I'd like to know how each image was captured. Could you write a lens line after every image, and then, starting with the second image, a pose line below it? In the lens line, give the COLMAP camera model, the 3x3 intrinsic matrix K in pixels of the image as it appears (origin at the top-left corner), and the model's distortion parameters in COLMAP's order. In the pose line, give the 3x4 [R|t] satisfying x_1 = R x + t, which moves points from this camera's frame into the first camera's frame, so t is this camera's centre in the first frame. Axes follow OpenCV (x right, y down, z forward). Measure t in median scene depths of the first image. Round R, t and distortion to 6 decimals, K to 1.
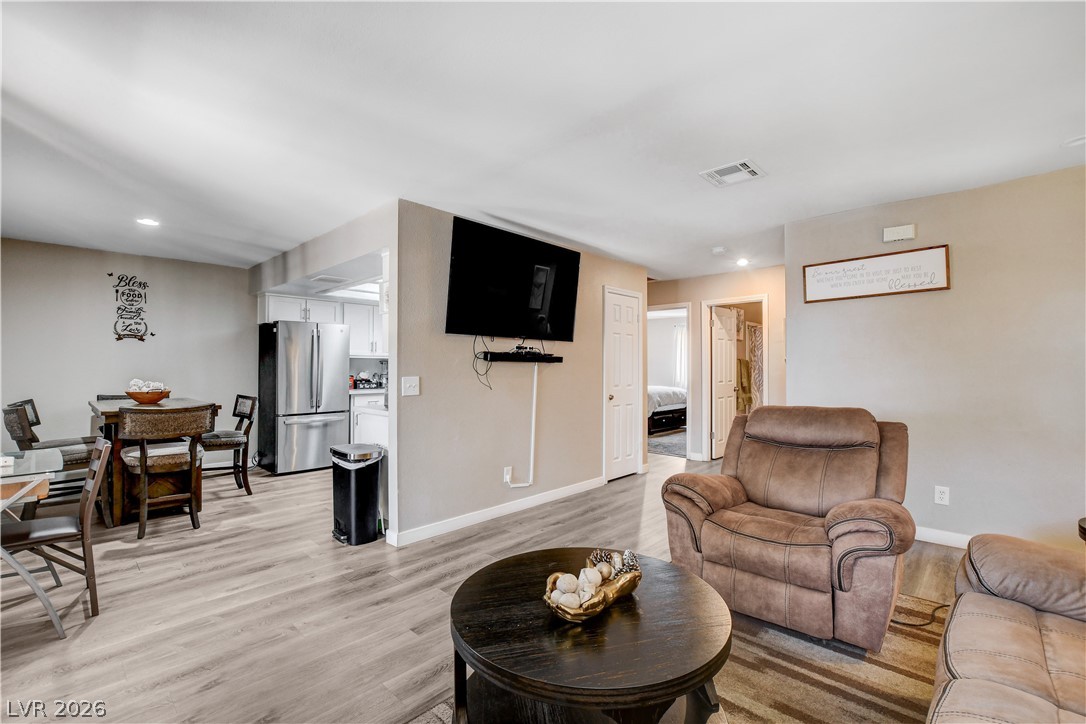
lens RADIAL K [[478.8, 0, 539.5], [0, 478.8, 363.5], [0, 0, 1]] dist [-0.020762, 0.002352]
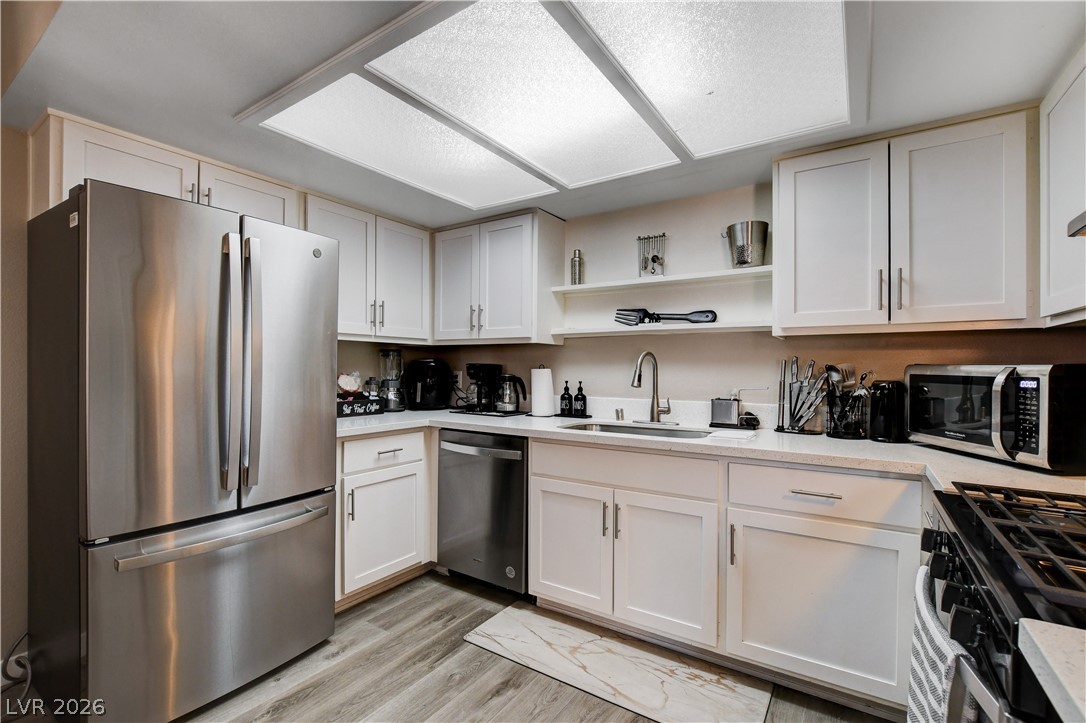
lens RADIAL K [[478.8, 0, 539.6], [0, 478.8, 371.6], [0, 0, 1]] dist [-0.020762, 0.002352]
pose [[0.983420, 0.002119, 0.181329, -0.376912], [-0.005264, 0.999844, 0.016865, 0.009215], [-0.181265, -0.017540, 0.983278, 0.752337]]
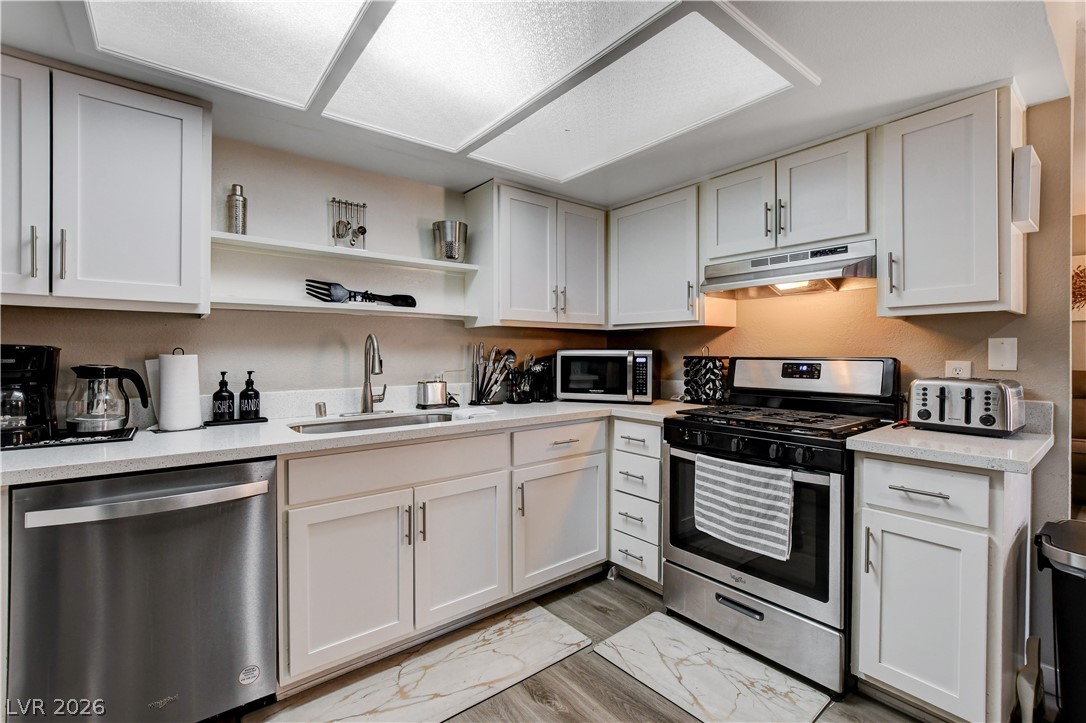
lens RADIAL K [[478.8, 0, 539.8], [0, 478.8, 354.2], [0, 0, 1]] dist [-0.020762, 0.002352]
pose [[0.129169, -0.004203, 0.991614, -0.592054], [-0.008627, 0.999948, 0.005362, 0.011019], [-0.991585, -0.009248, 0.129126, 1.004761]]
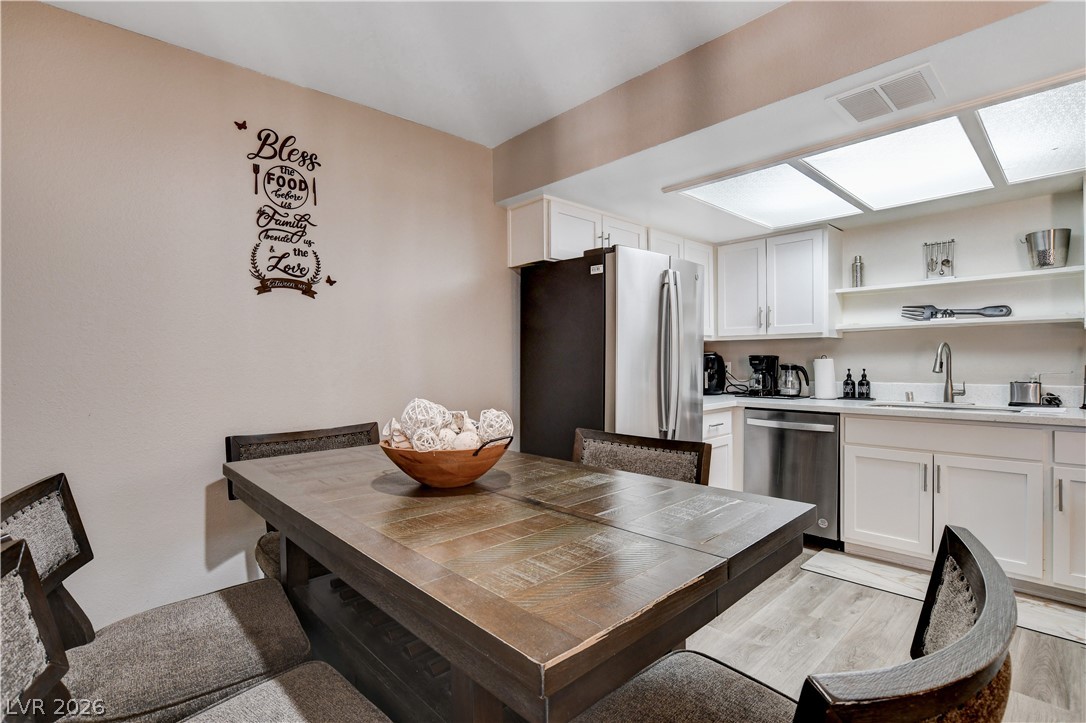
lens RADIAL K [[509.4, 0, 540.9], [0, 509.4, 365.5], [0, 0, 1]] dist [-0.028873, 0.003010]
pose [[0.998472, -0.011465, -0.054056, -0.632917], [0.012453, 0.999761, 0.017978, 0.007169], [0.053837, -0.018623, 0.998376, 0.584552]]
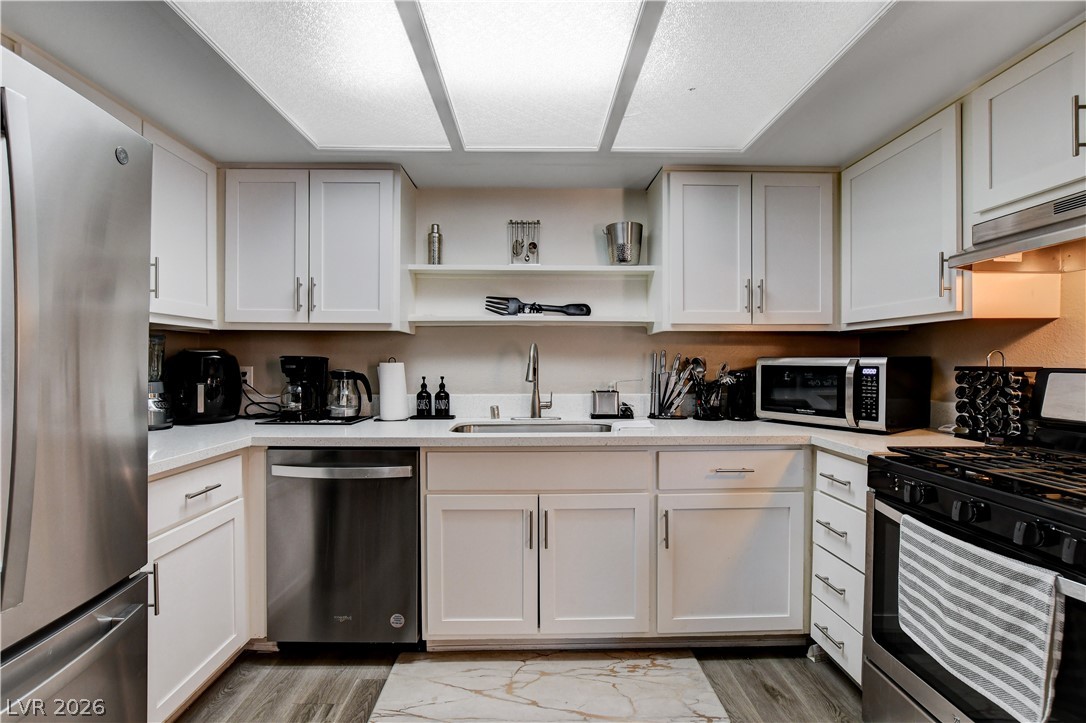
lens RADIAL K [[478.8, 0, 538.7], [0, 478.8, 368.2], [0, 0, 1]] dist [-0.020762, 0.002352]
pose [[0.705323, -0.010394, 0.708810, -0.504083], [-0.005552, 0.999781, 0.020186, 0.010764], [-0.708864, -0.018173, 0.705111, 0.884288]]
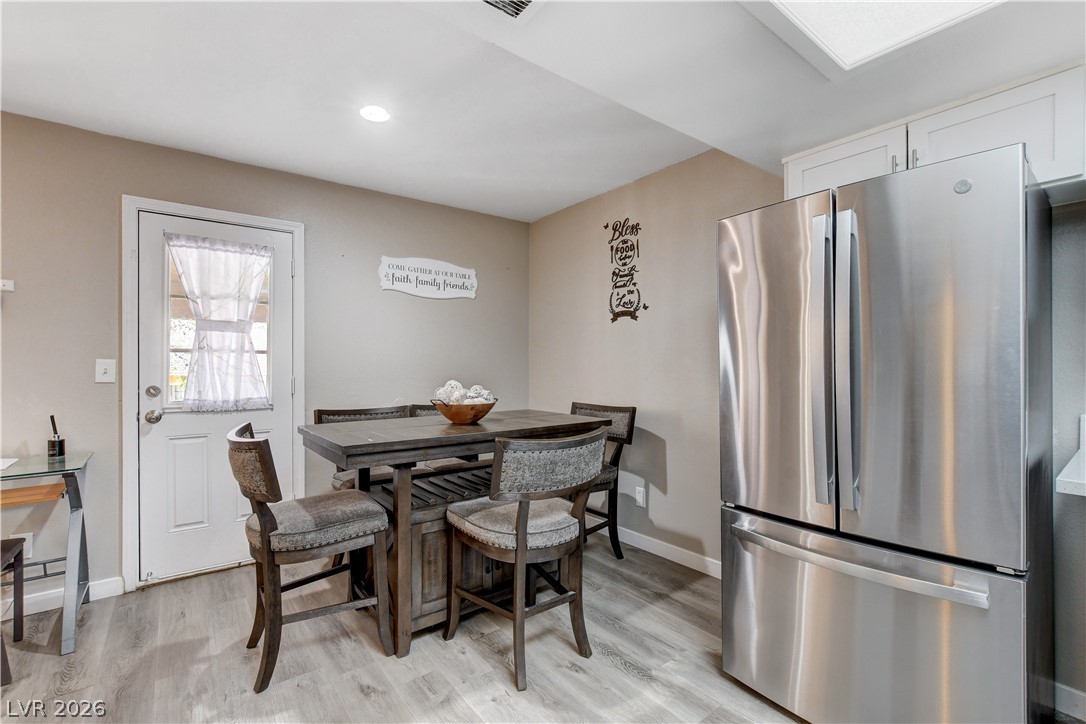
lens RADIAL K [[478.8, 0, 539.6], [0, 478.8, 368.3], [0, 0, 1]] dist [-0.020762, 0.002352]
pose [[-0.141525, 0.008716, -0.989896, -0.208816], [0.008715, 0.999933, 0.007558, 0.010503], [0.989896, -0.007558, -0.141591, 0.987408]]
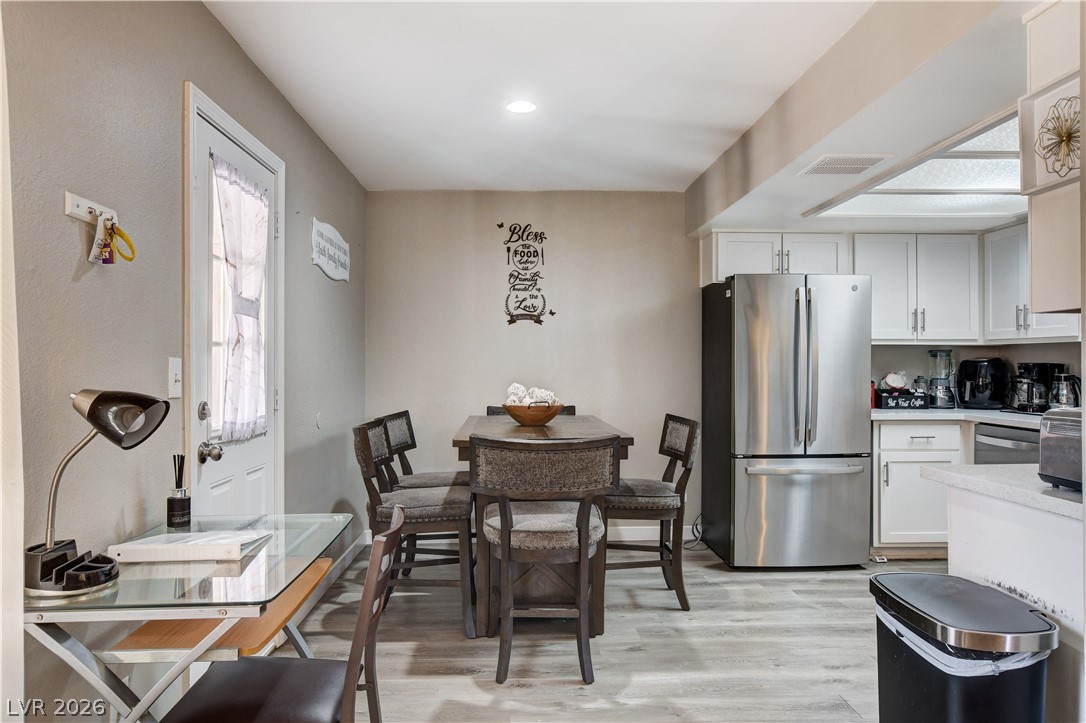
lens RADIAL K [[715.0, 0, 538.9], [0, 715.0, 363.8], [0, 0, 1]] dist [-0.003018, 0.000506]
pose [[0.721807, -0.003934, -0.692084, -0.171156], [0.006292, 0.999980, 0.000879, 0.006274], [0.692066, -0.004989, 0.721817, 0.302820]]
